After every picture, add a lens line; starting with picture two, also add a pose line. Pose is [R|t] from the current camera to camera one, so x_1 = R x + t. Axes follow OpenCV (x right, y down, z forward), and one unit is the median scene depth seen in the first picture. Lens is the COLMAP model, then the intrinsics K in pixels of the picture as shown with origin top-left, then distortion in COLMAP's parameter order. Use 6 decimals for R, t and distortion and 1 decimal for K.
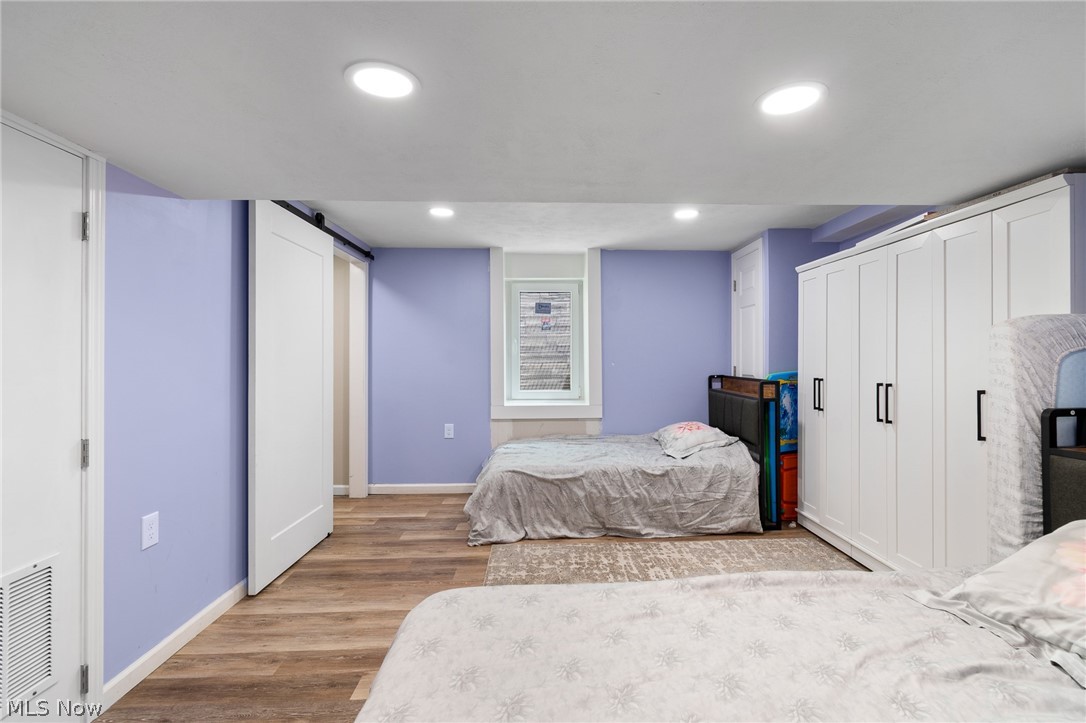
lens RADIAL K [[483.7, 0, 549.0], [0, 483.7, 358.9], [0, 0, 1]] dist [0.001160, -0.001345]
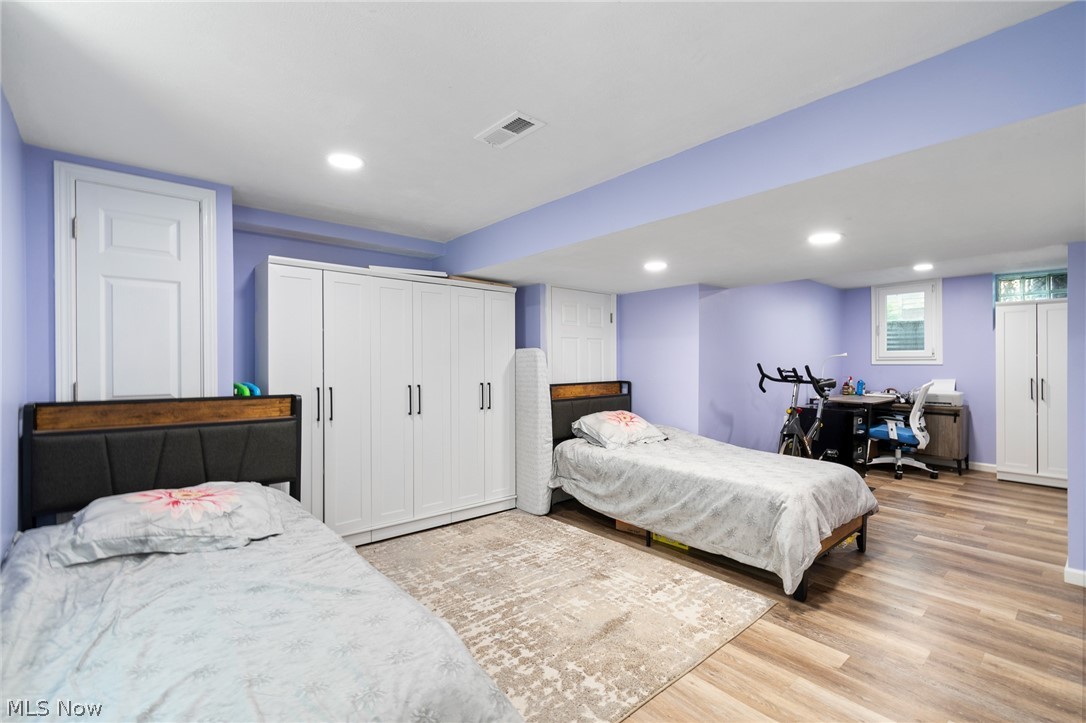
lens RADIAL K [[483.7, 0, 550.6], [0, 483.7, 363.5], [0, 0, 1]] dist [0.001160, -0.001345]
pose [[-0.633778, 0.001522, 0.773513, -0.527960], [0.001293, 0.999999, -0.000909, -0.006874], [-0.773514, 0.000424, -0.633780, 1.418208]]
